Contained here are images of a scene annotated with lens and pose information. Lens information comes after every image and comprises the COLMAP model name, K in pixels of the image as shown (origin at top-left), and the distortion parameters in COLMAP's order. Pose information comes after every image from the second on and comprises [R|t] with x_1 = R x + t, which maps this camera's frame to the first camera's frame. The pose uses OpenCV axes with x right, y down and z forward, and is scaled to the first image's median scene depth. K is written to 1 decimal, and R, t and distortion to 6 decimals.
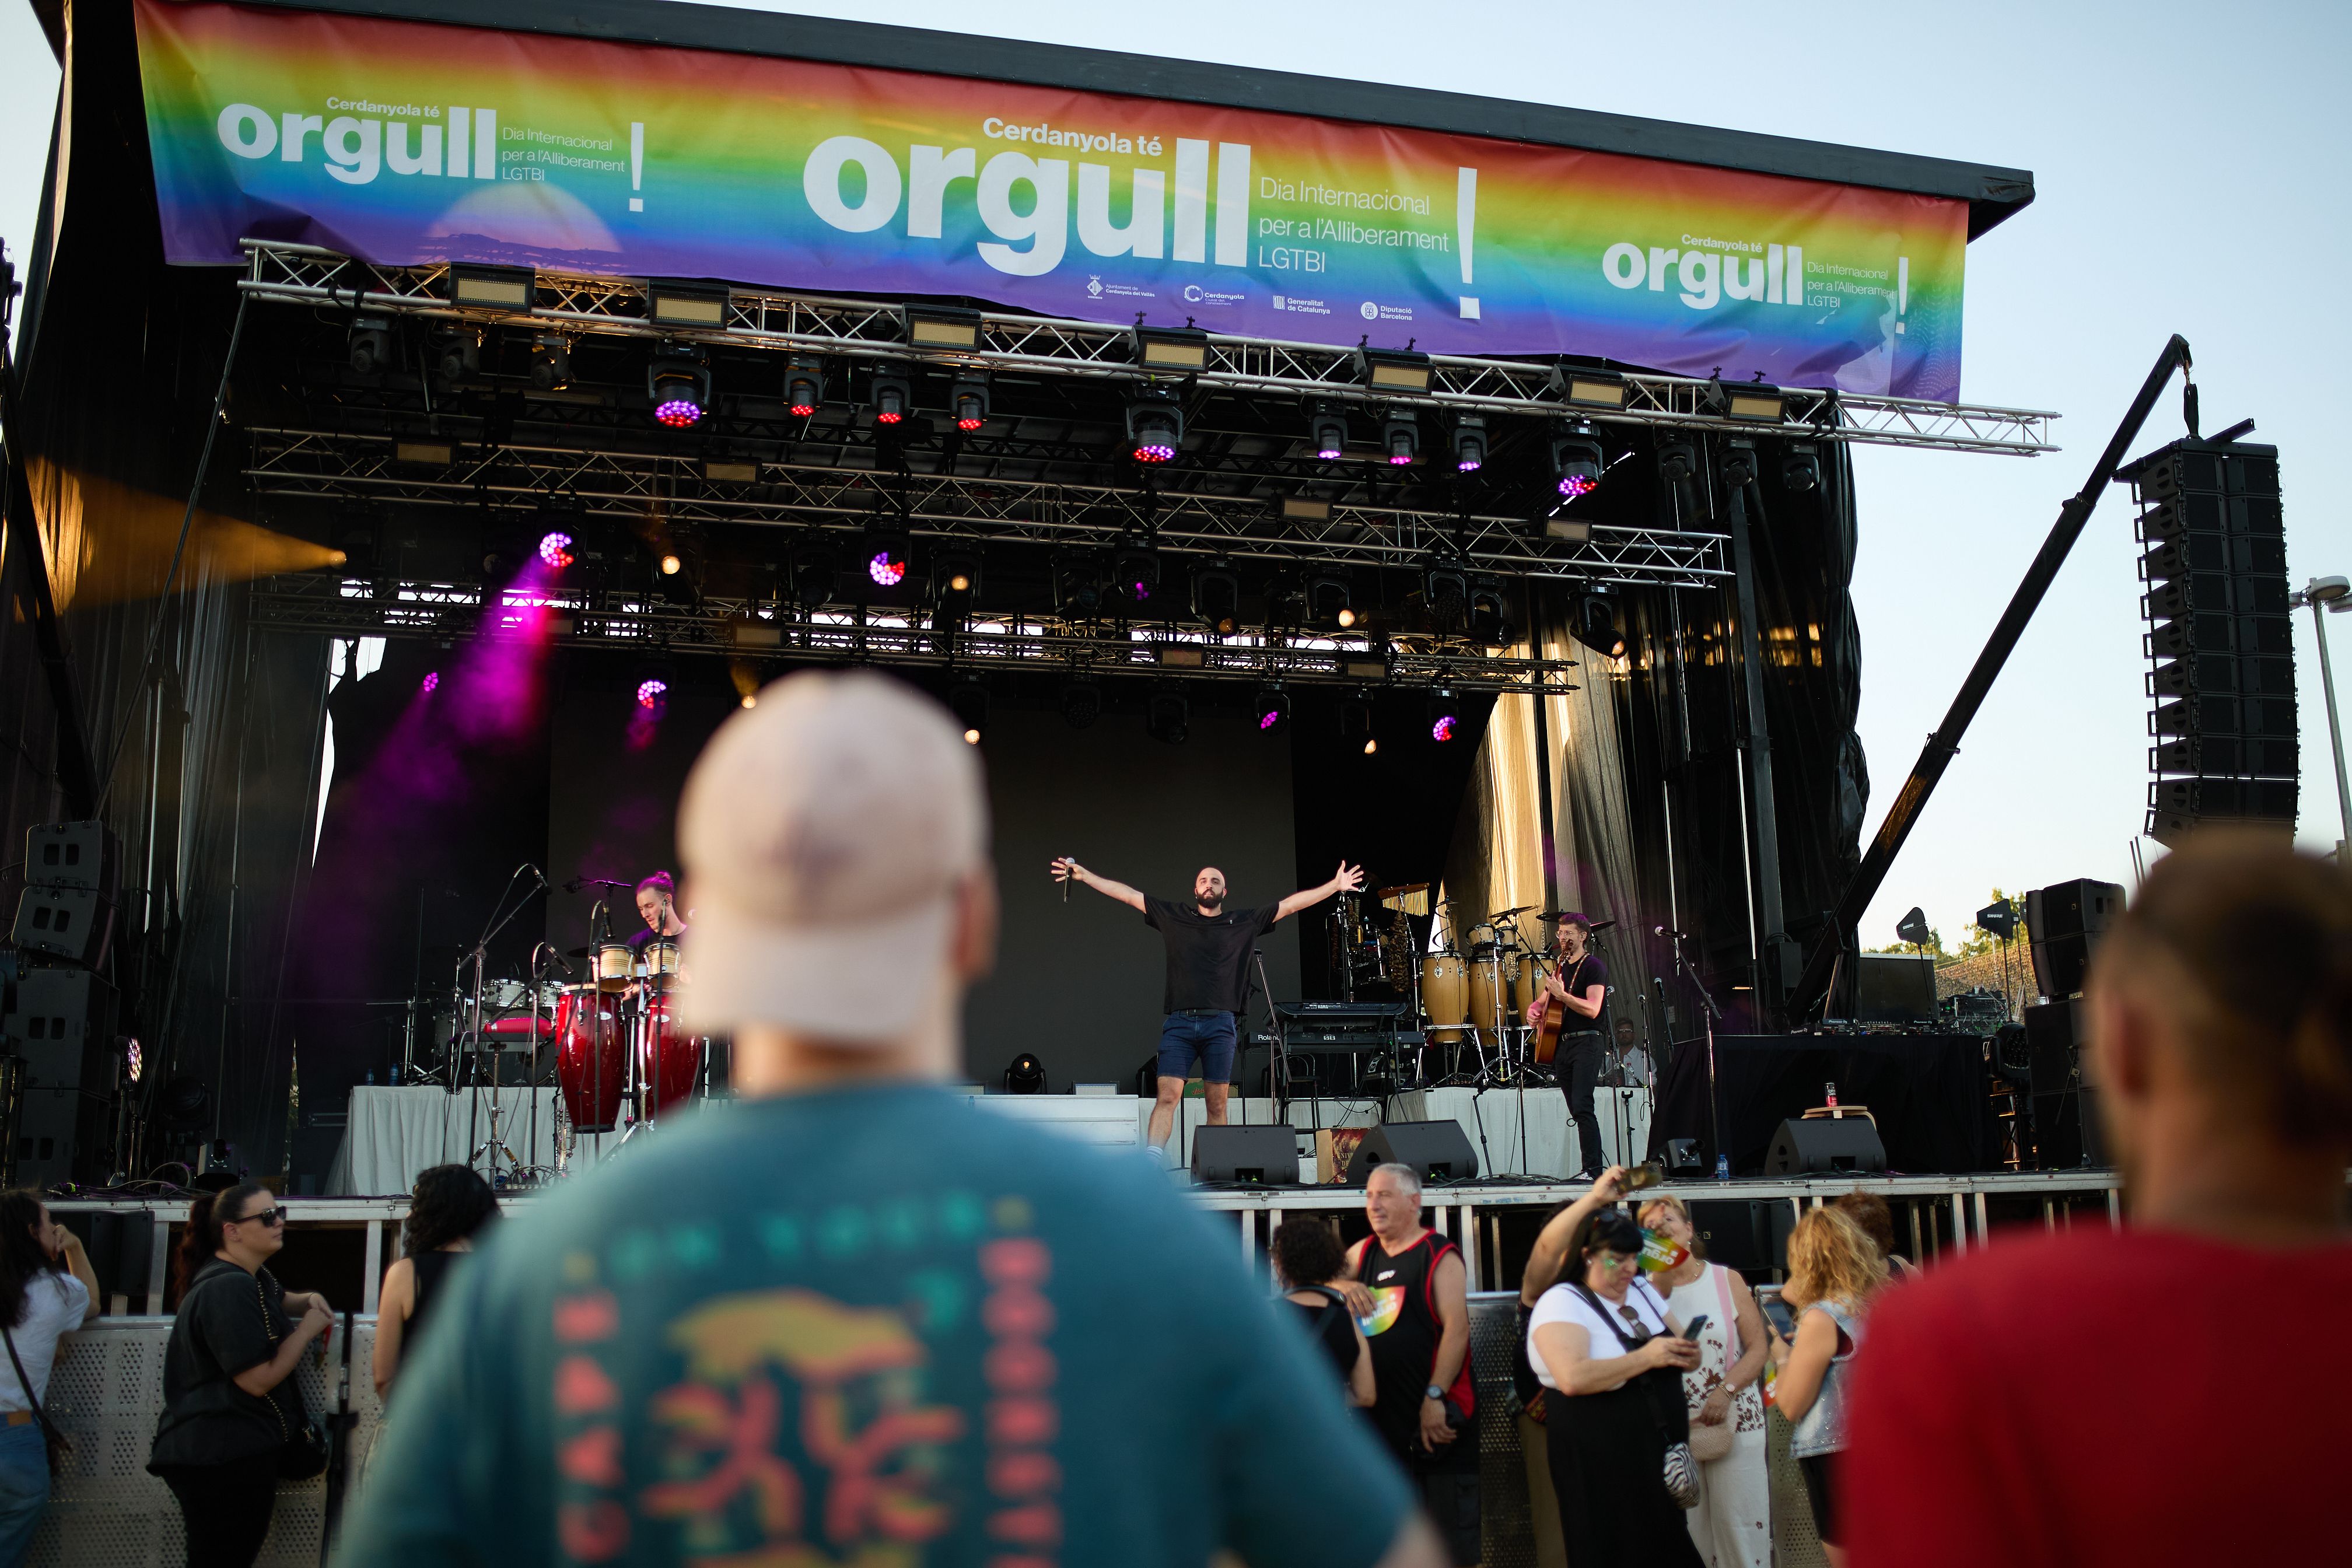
lens RADIAL K [[2367.3, 0, 1176.0], [0, 2367.3, 784.0], [0, 0, 1]] dist [-0.041853, -0.159059]
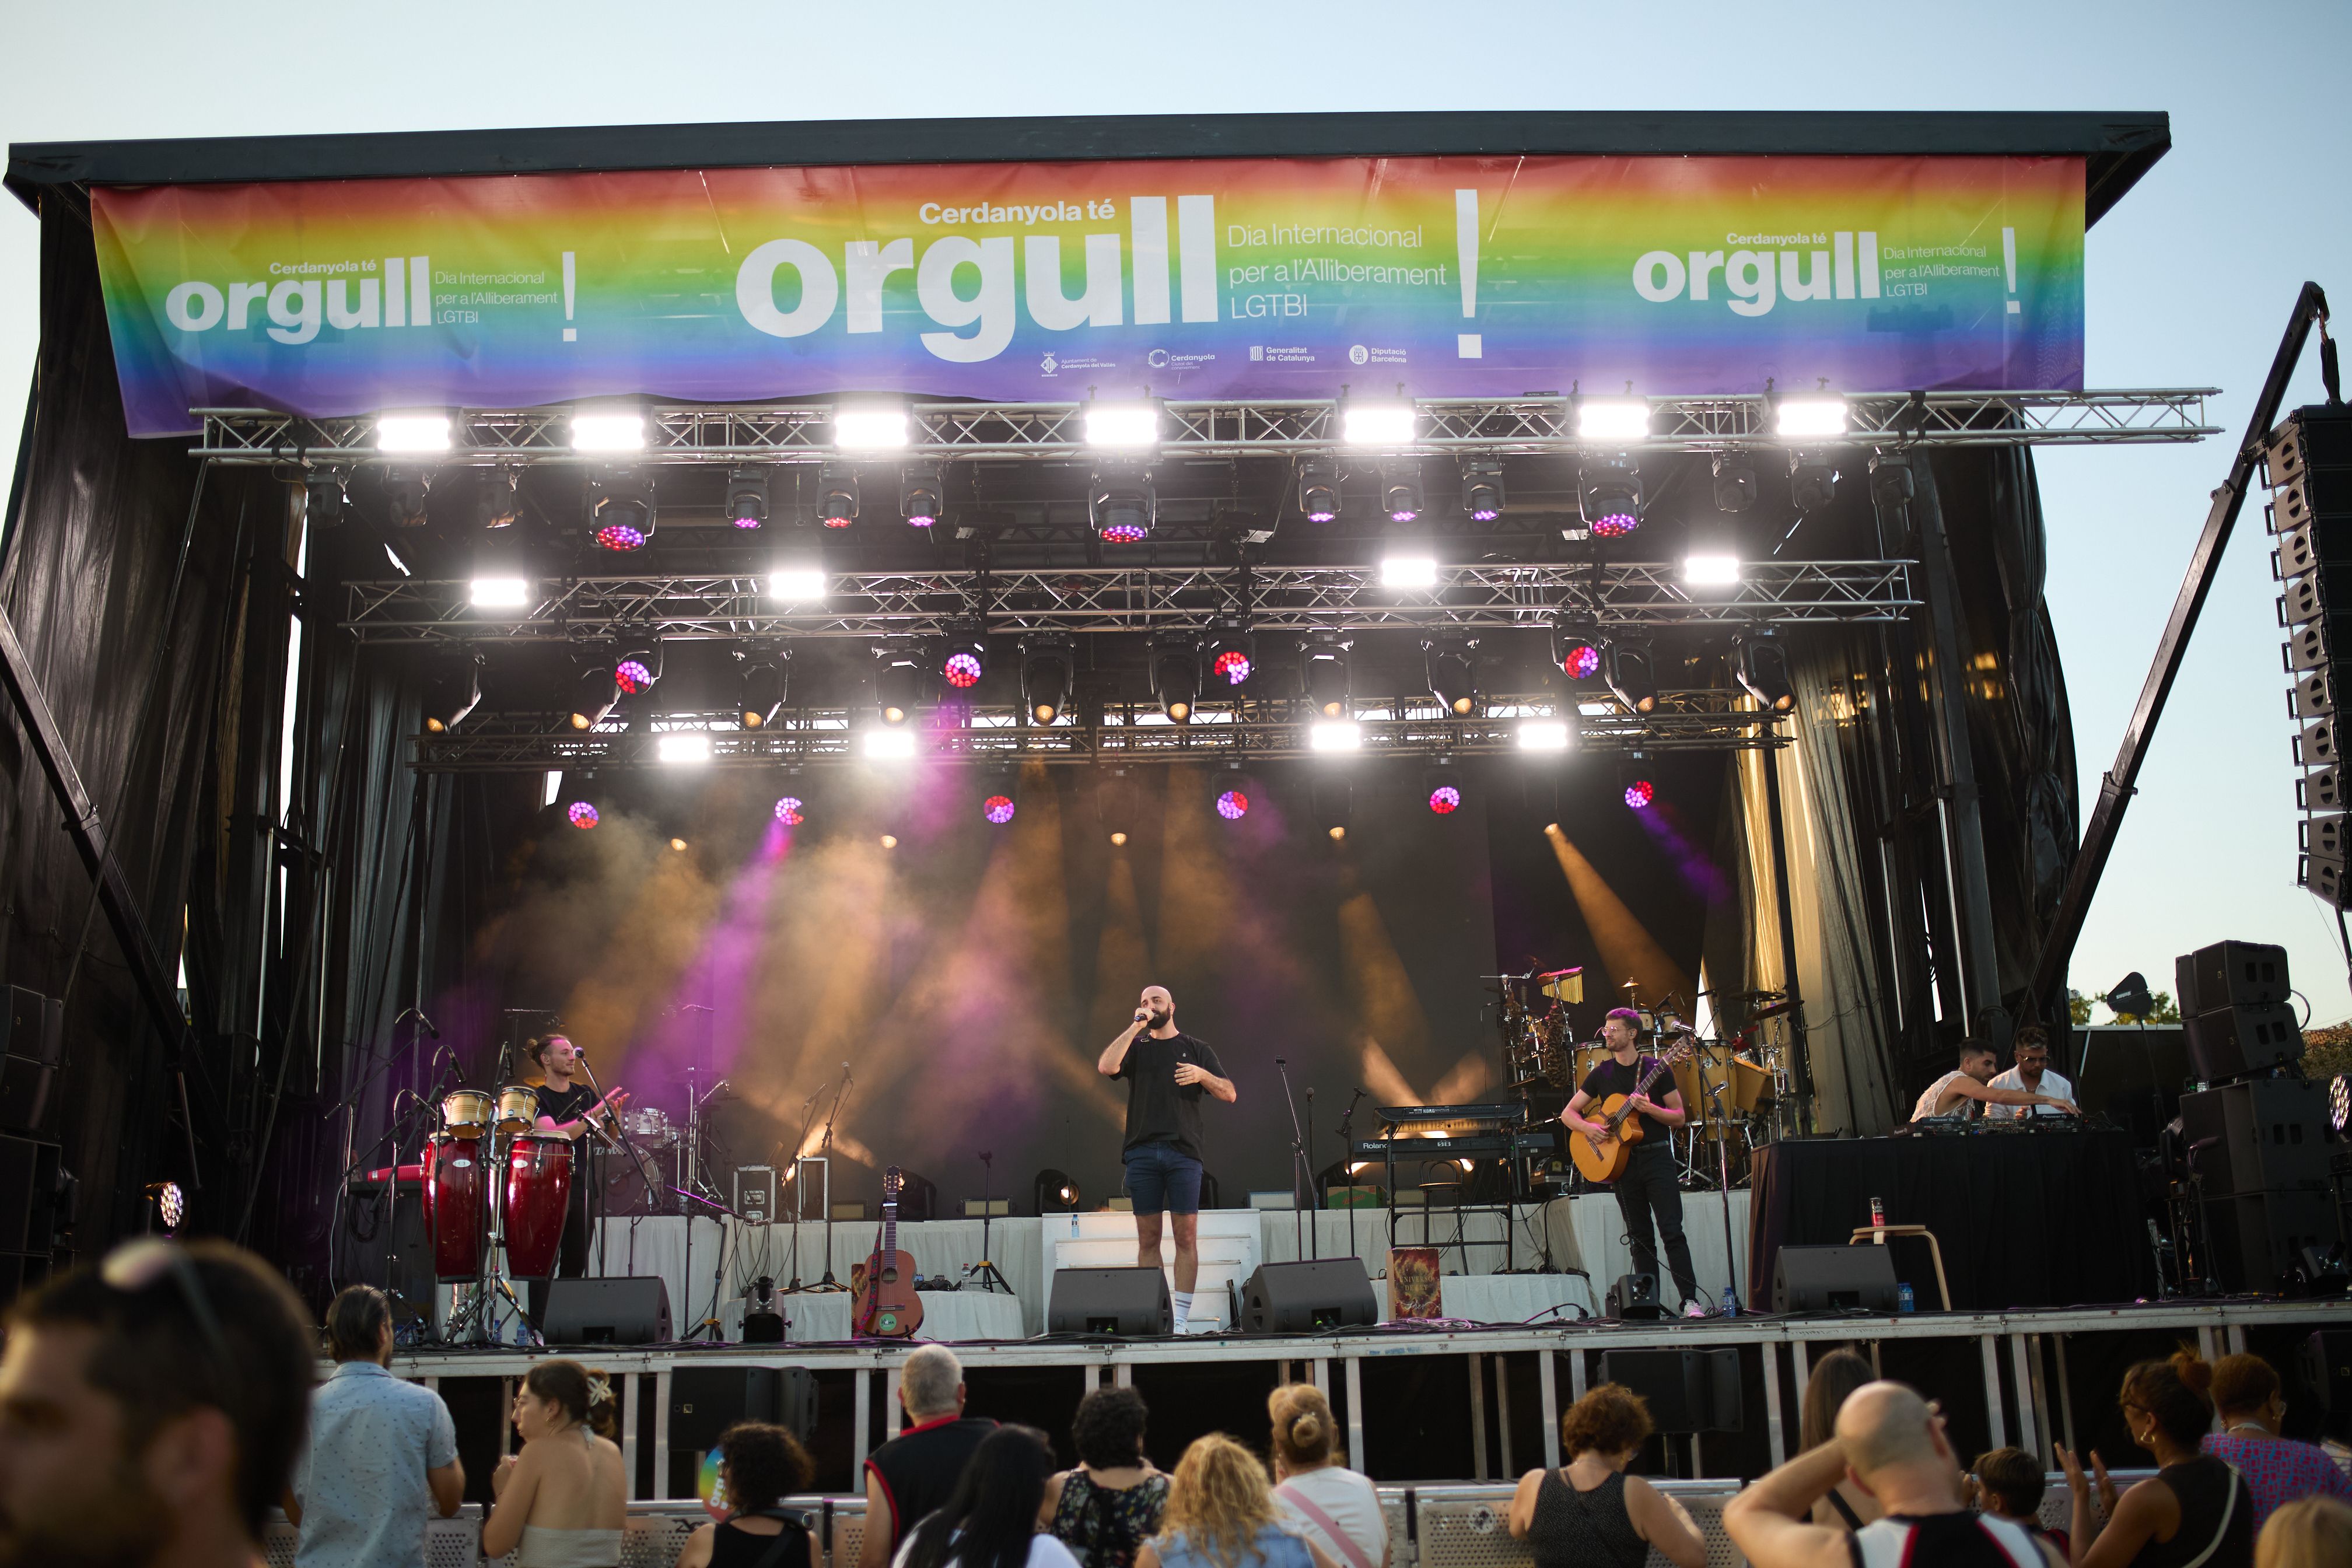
lens RADIAL K [[2338.0, 0, 1176.0], [0, 2338.0, 784.0], [0, 0, 1]] dist [-0.077386, -0.005689]
pose [[0.965258, -0.061925, -0.253855, 0.225080], [0.054576, 0.997864, -0.035898, -0.006084], [0.255536, 0.020797, 0.966576, 0.105743]]
